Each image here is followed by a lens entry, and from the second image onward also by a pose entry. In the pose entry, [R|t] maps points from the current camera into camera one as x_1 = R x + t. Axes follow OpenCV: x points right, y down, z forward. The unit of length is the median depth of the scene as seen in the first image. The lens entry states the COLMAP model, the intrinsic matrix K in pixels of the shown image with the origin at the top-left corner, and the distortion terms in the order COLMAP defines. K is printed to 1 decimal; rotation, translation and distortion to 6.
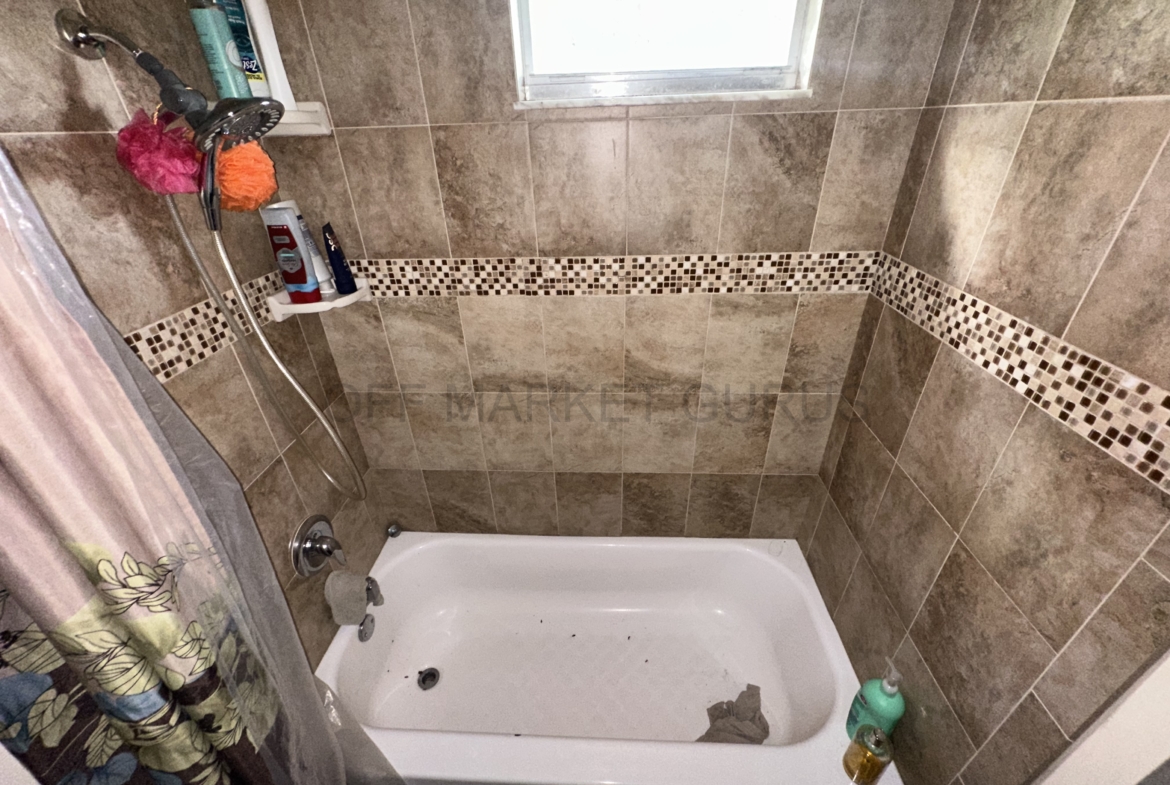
lens RADIAL K [[472.3, 0, 585.8], [0, 472.3, 391.9], [0, 0, 1]] dist [-0.010783, -0.000027]
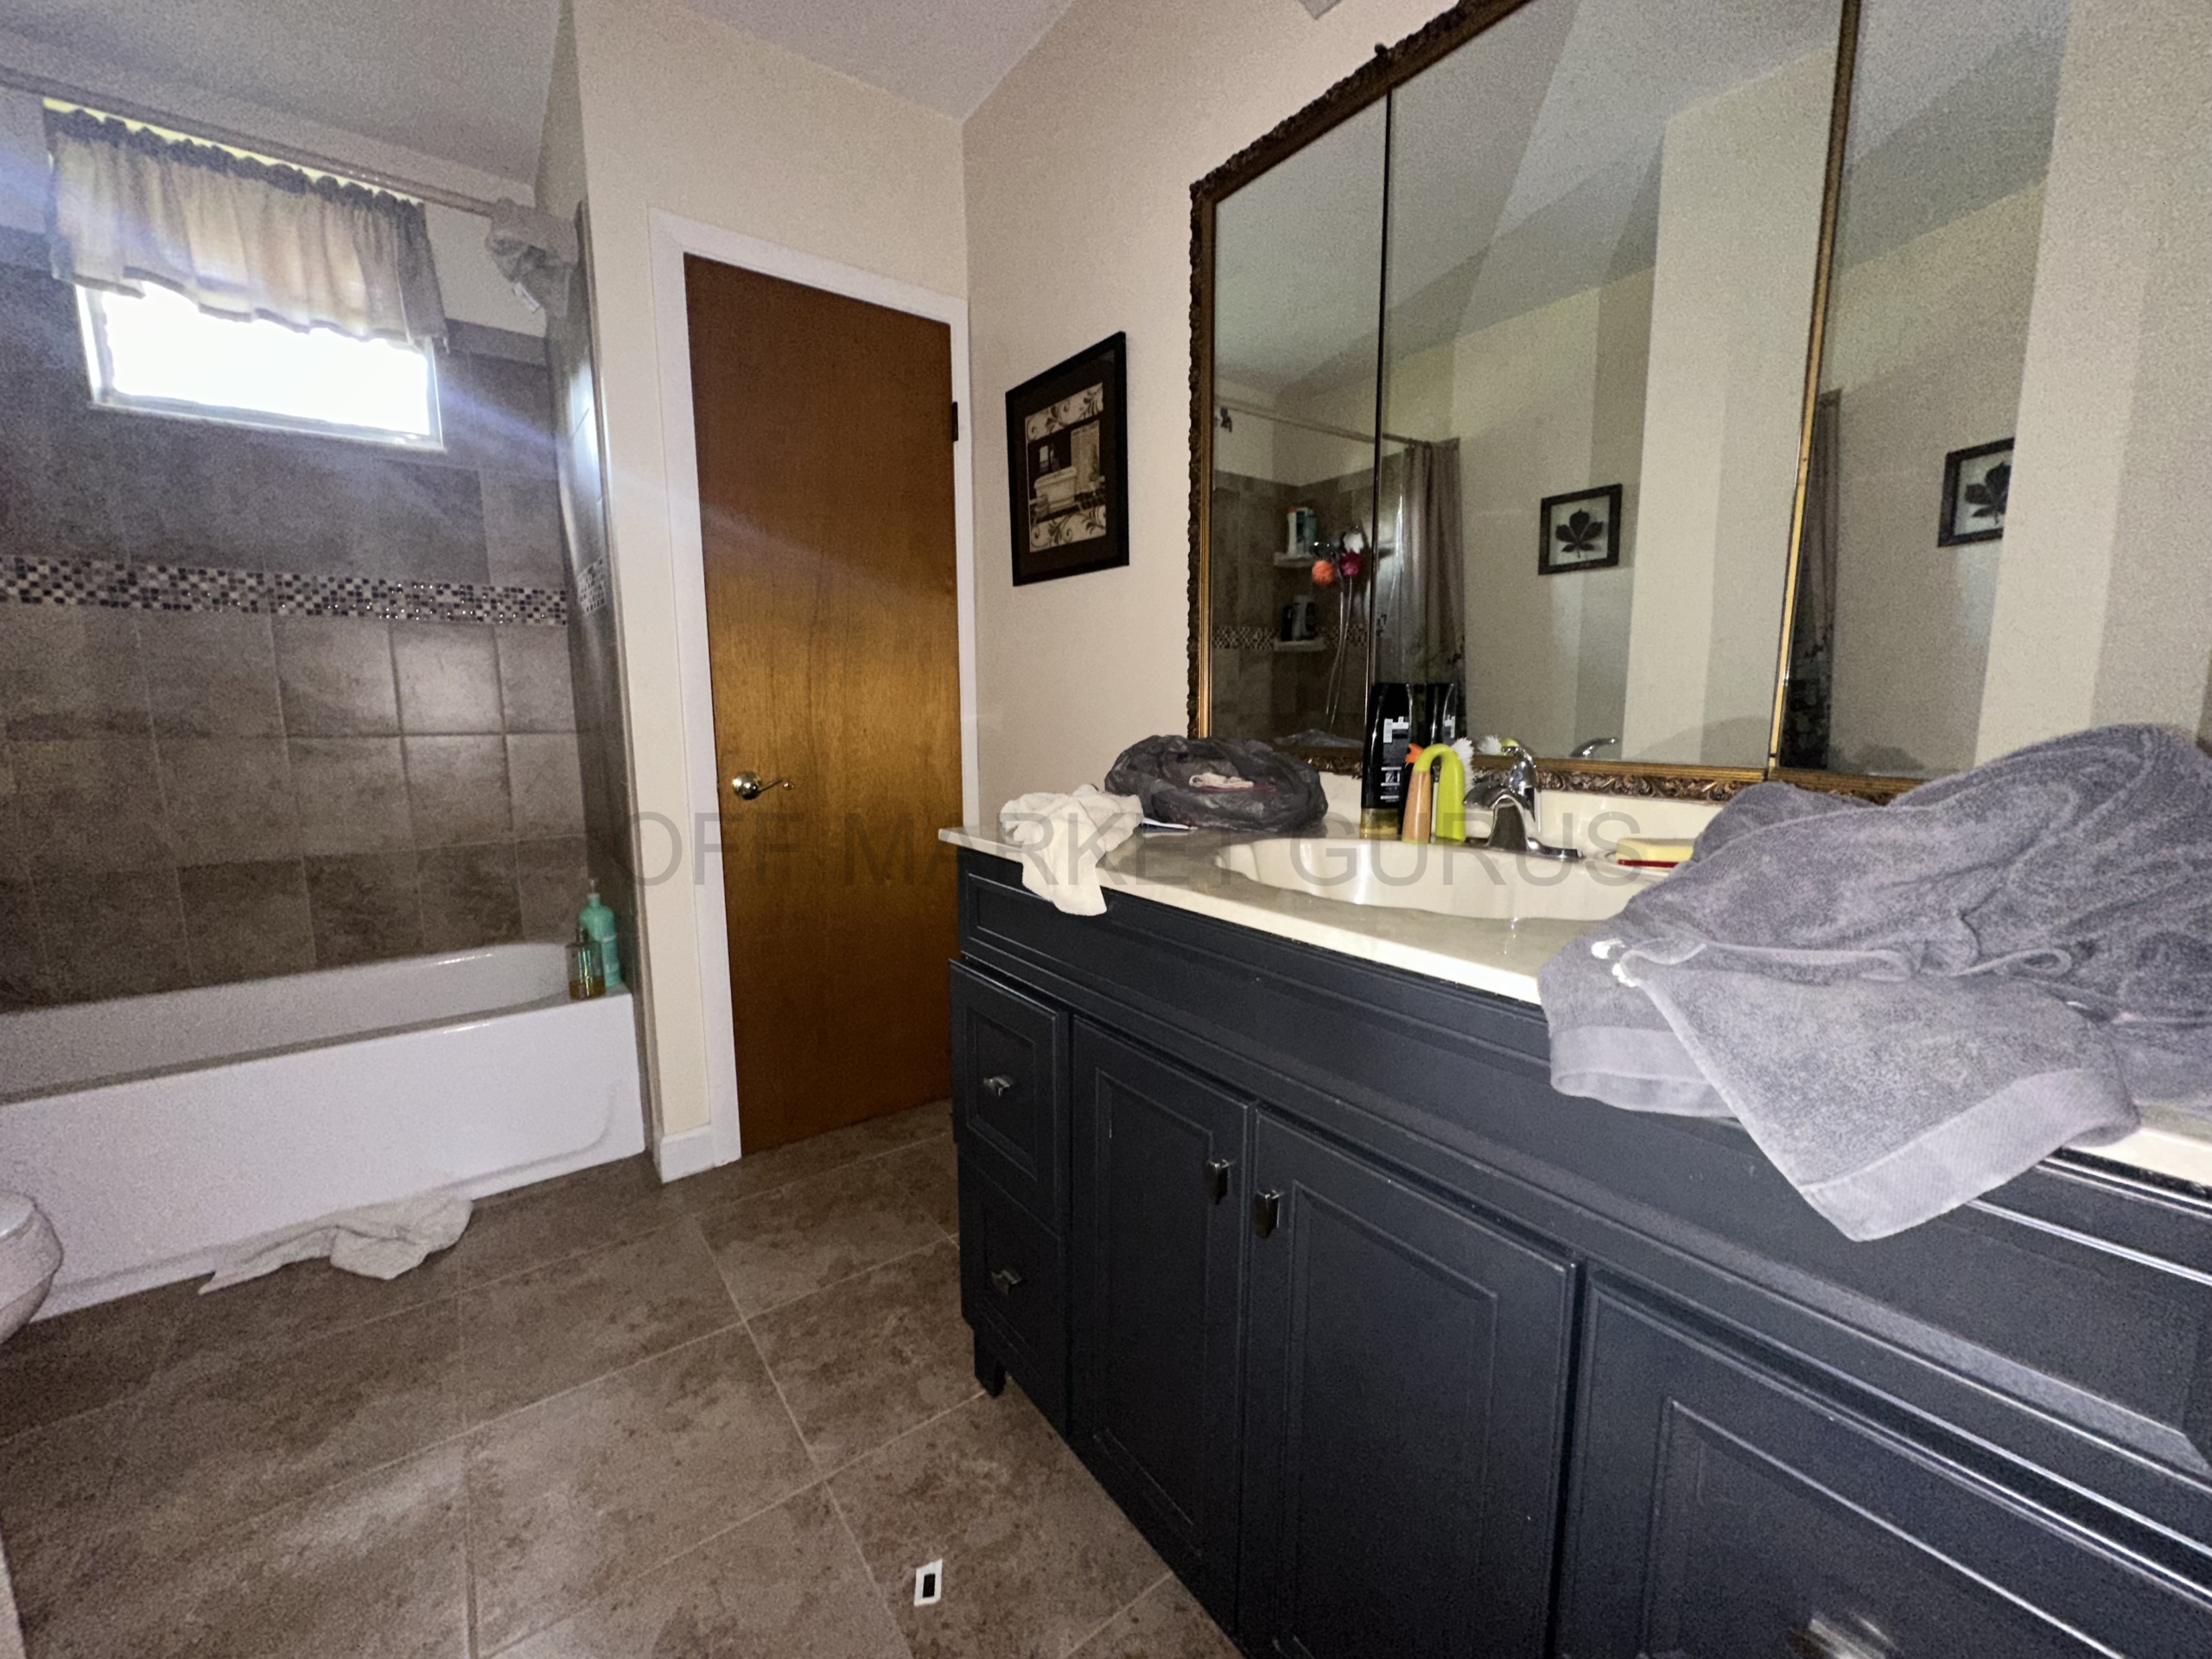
lens RADIAL K [[878.3, 0, 1101.9], [0, 878.3, 828.9], [0, 0, 1]] dist [-0.002091, 0.000459]
pose [[0.760345, -0.067538, 0.645999, 0.187556], [0.312614, 0.909857, -0.272825, 1.173940], [-0.569340, 0.409389, 0.712918, -0.995364]]
